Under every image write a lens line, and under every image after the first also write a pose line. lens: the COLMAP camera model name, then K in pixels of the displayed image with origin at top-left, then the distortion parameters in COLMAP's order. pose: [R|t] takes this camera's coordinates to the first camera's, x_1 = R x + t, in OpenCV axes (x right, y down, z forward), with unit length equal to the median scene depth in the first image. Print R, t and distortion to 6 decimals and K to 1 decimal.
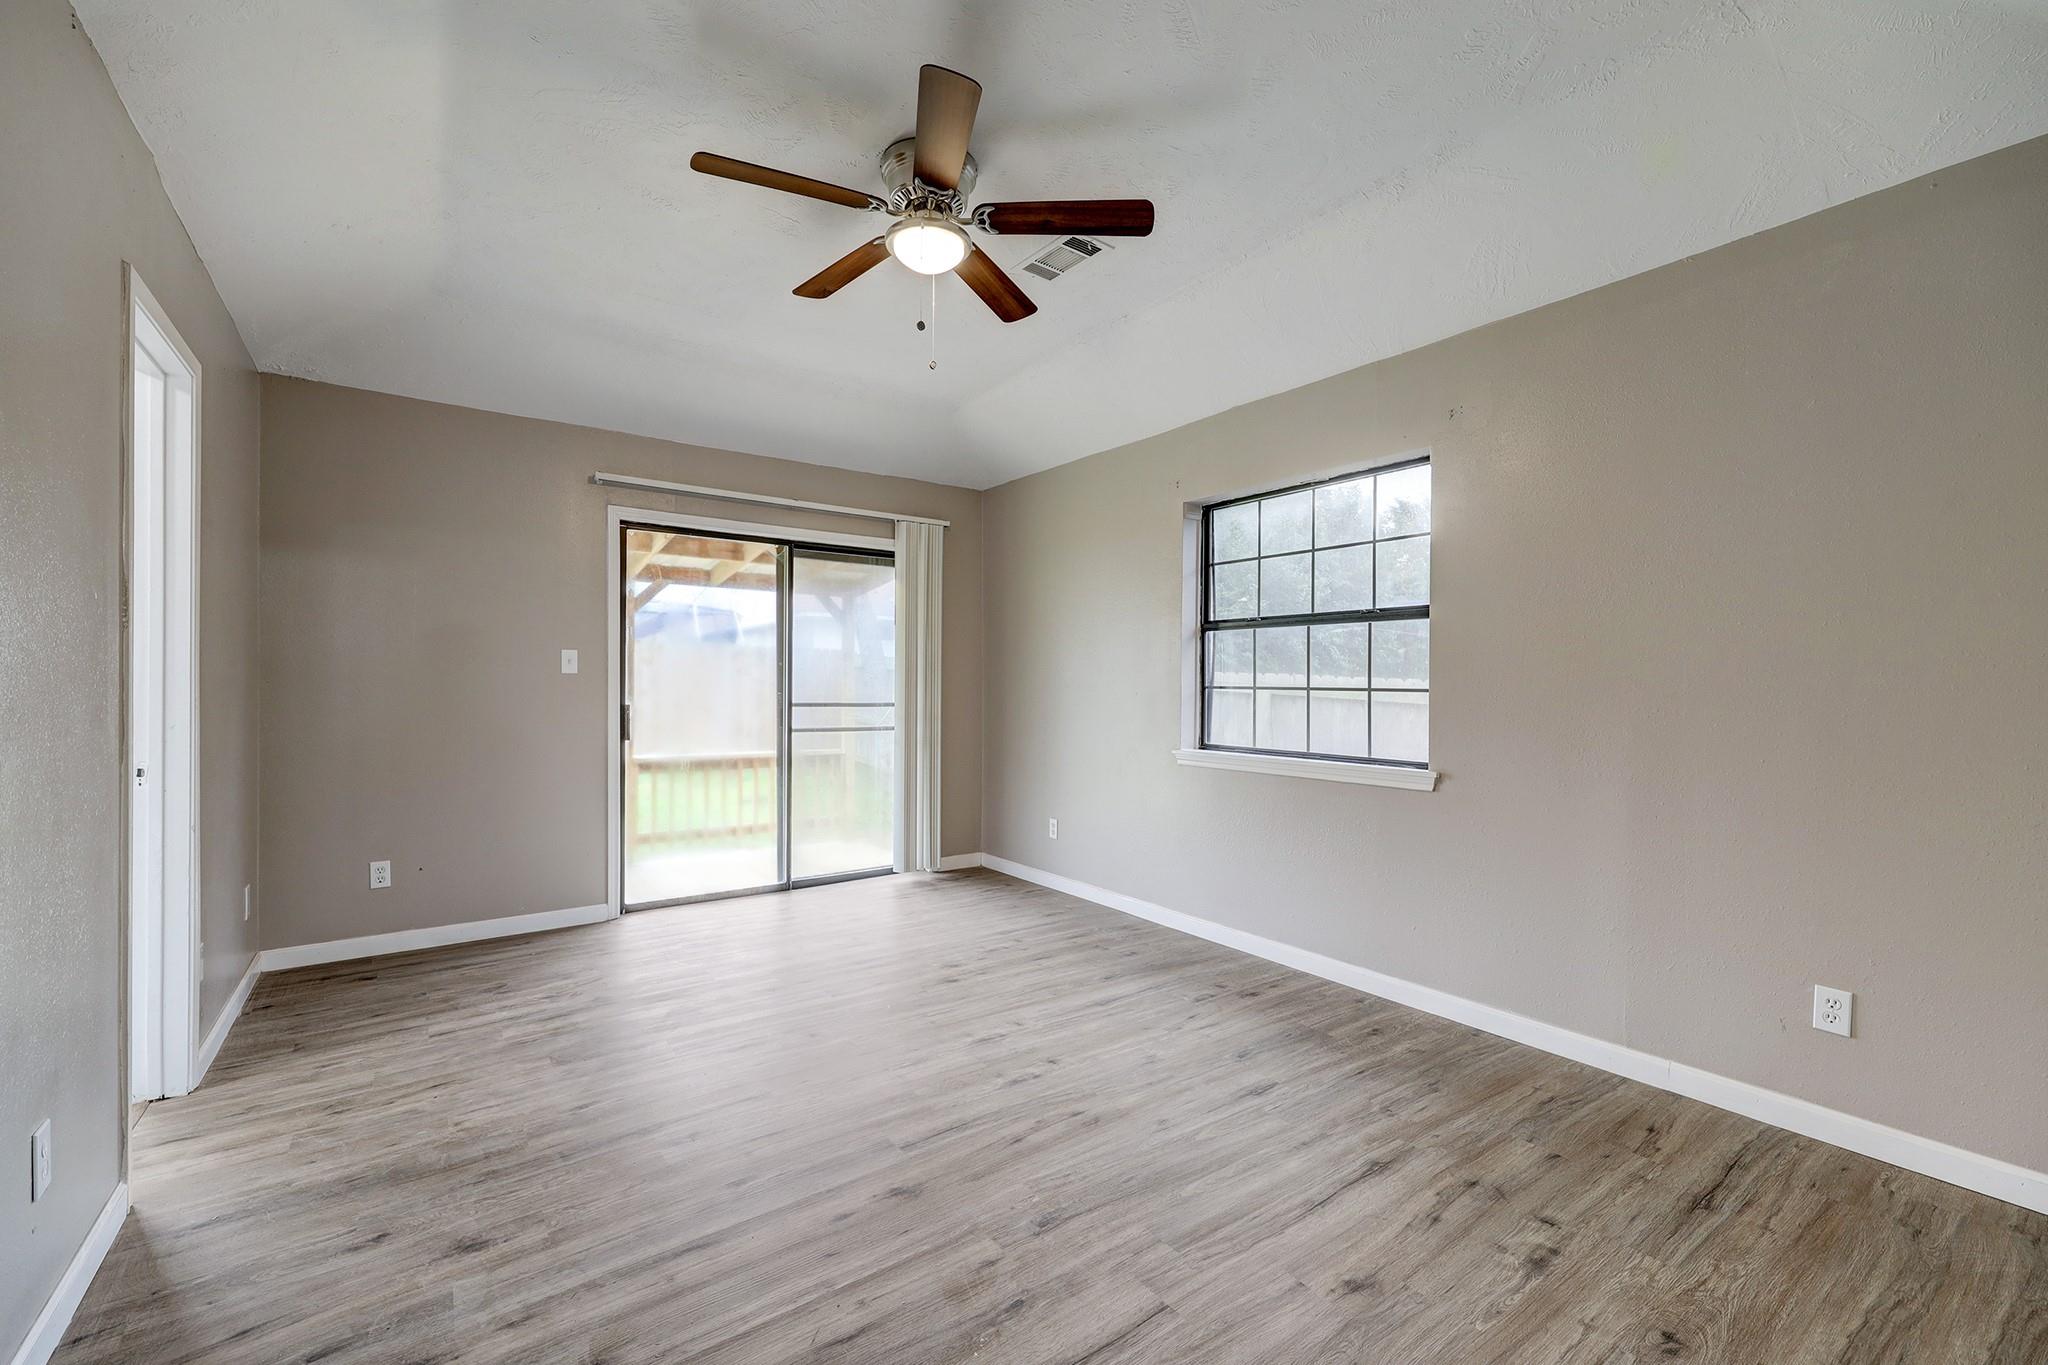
lens RADIAL K [[838.7, 0, 1022.8], [0, 838.7, 685.0], [0, 0, 1]] dist [0.003789, 0.000168]
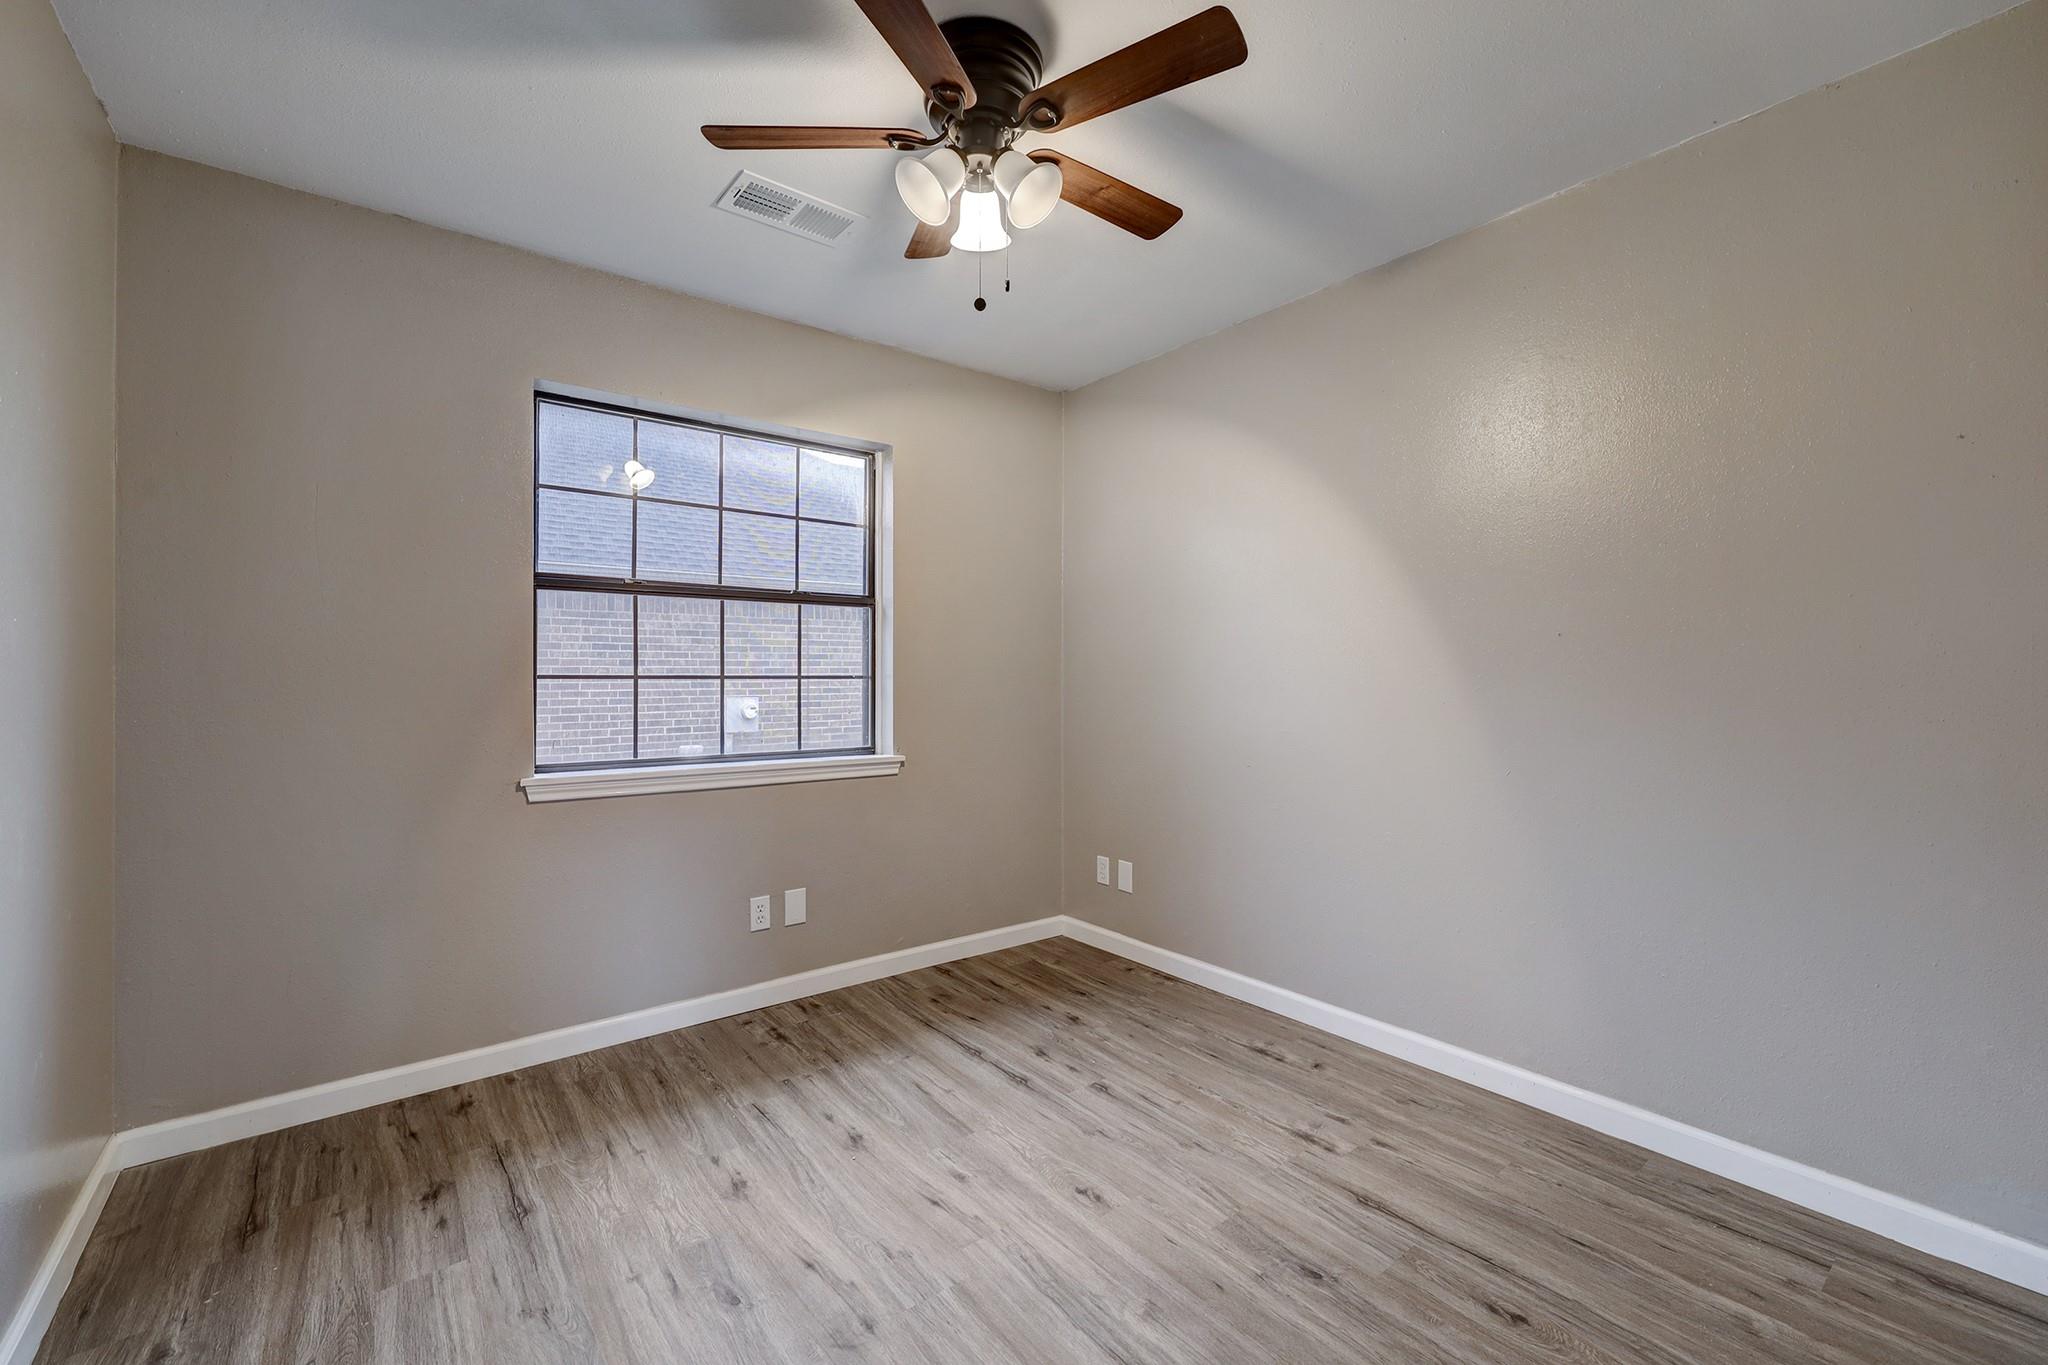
lens RADIAL K [[838.7, 0, 1018.8], [0, 838.7, 676.6], [0, 0, 1]] dist [0.003789, 0.000168]
pose [[-0.049327, -0.018809, 0.998606, -0.487384], [0.000625, 0.999822, 0.018863, -0.010822], [-0.998782, 0.001555, -0.049306, 0.723696]]
